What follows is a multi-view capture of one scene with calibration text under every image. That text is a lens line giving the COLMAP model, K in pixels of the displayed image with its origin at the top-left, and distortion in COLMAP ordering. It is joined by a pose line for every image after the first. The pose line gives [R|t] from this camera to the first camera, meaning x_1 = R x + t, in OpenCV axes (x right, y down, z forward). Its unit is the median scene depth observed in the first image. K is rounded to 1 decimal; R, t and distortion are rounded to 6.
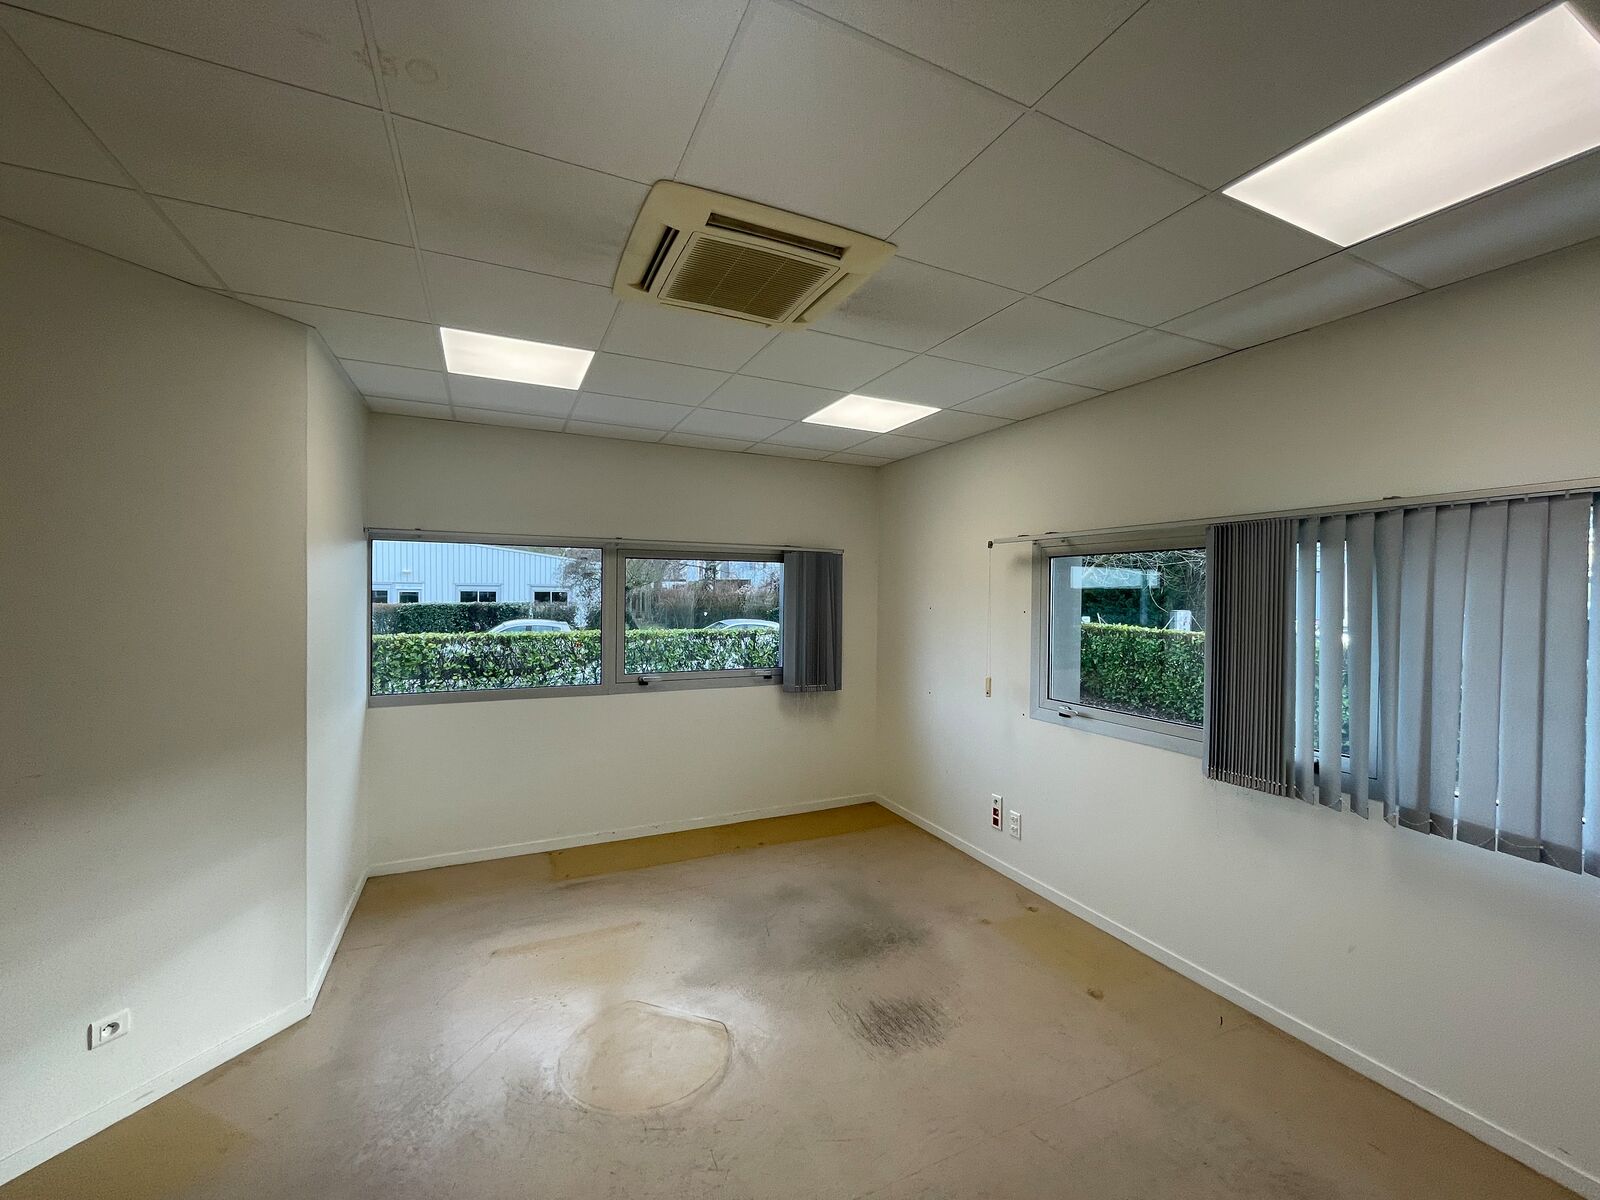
lens RADIAL K [[646.0, 0, 807.2], [0, 646.0, 617.2], [0, 0, 1]] dist [0.007147, -0.001009]
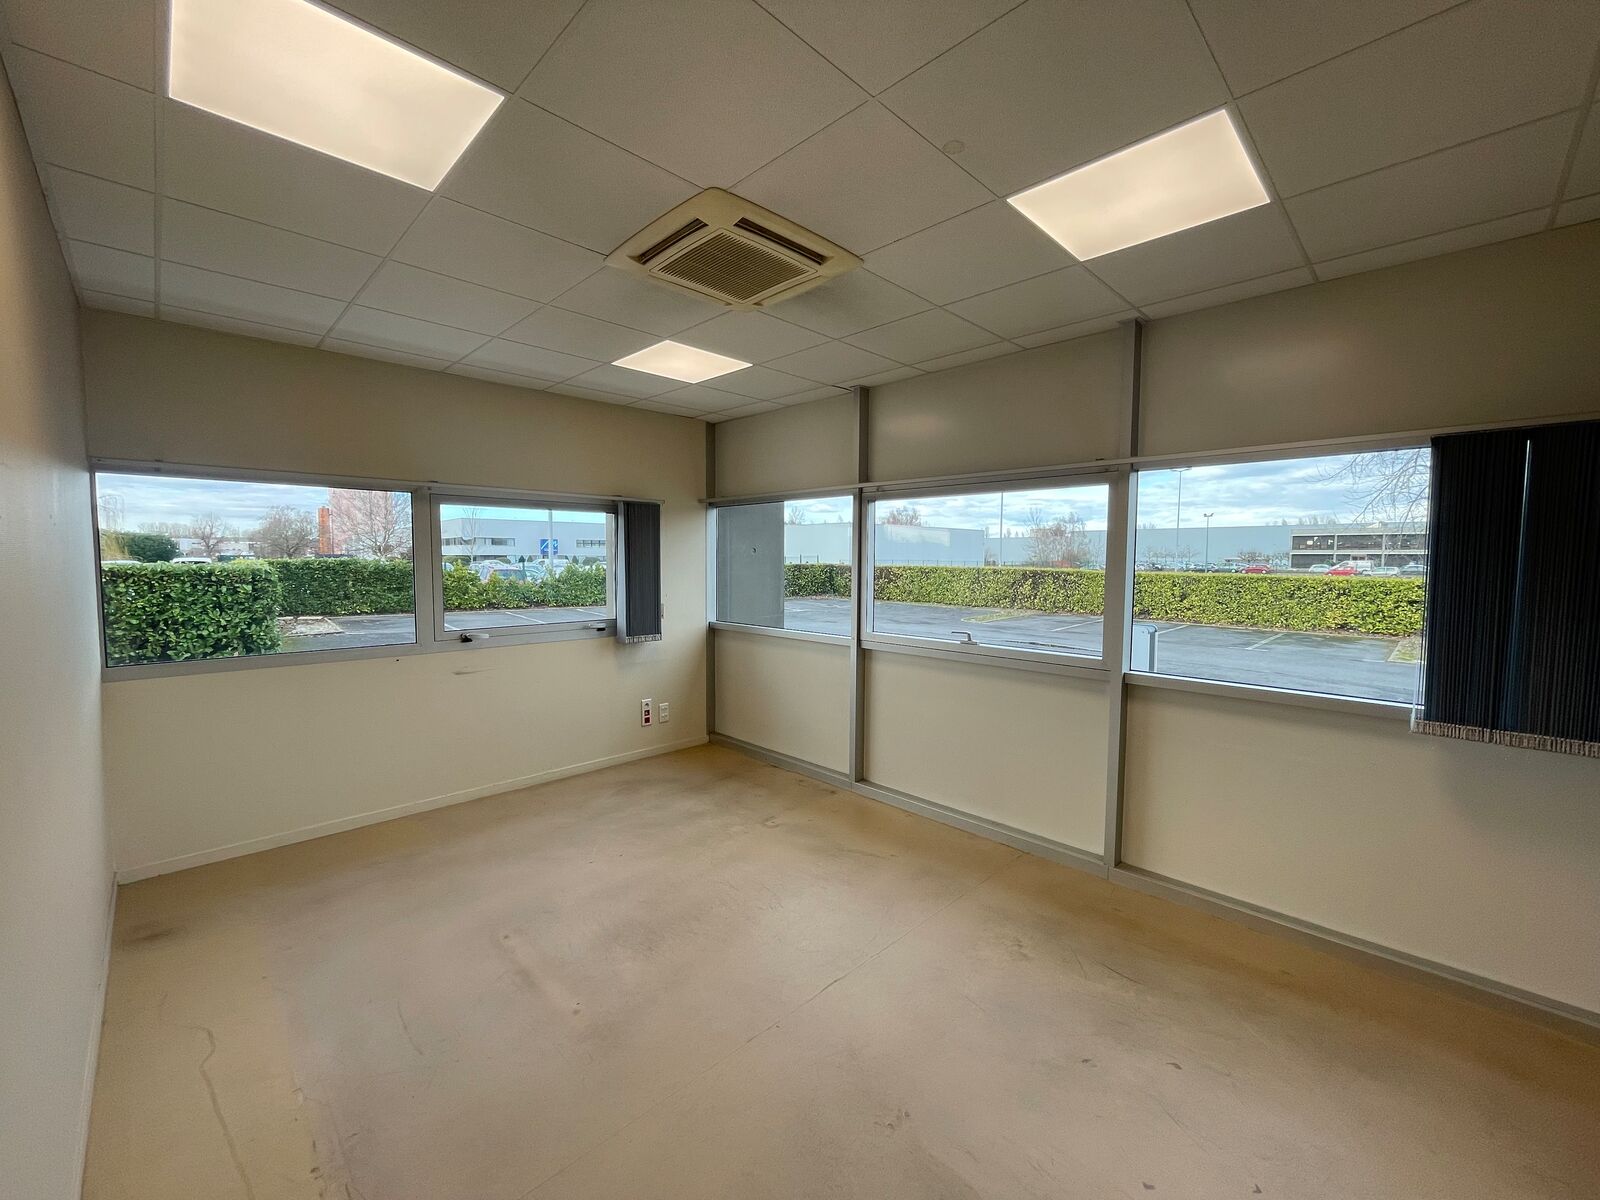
lens RADIAL K [[646.0, 0, 797.0], [0, 646.0, 623.0], [0, 0, 1]] dist [0.007147, -0.001009]
pose [[0.950859, -0.026611, 0.308478, -0.097983], [0.001047, 0.996571, 0.082741, 0.001011], [-0.309622, -0.078352, 0.947626, -0.042719]]
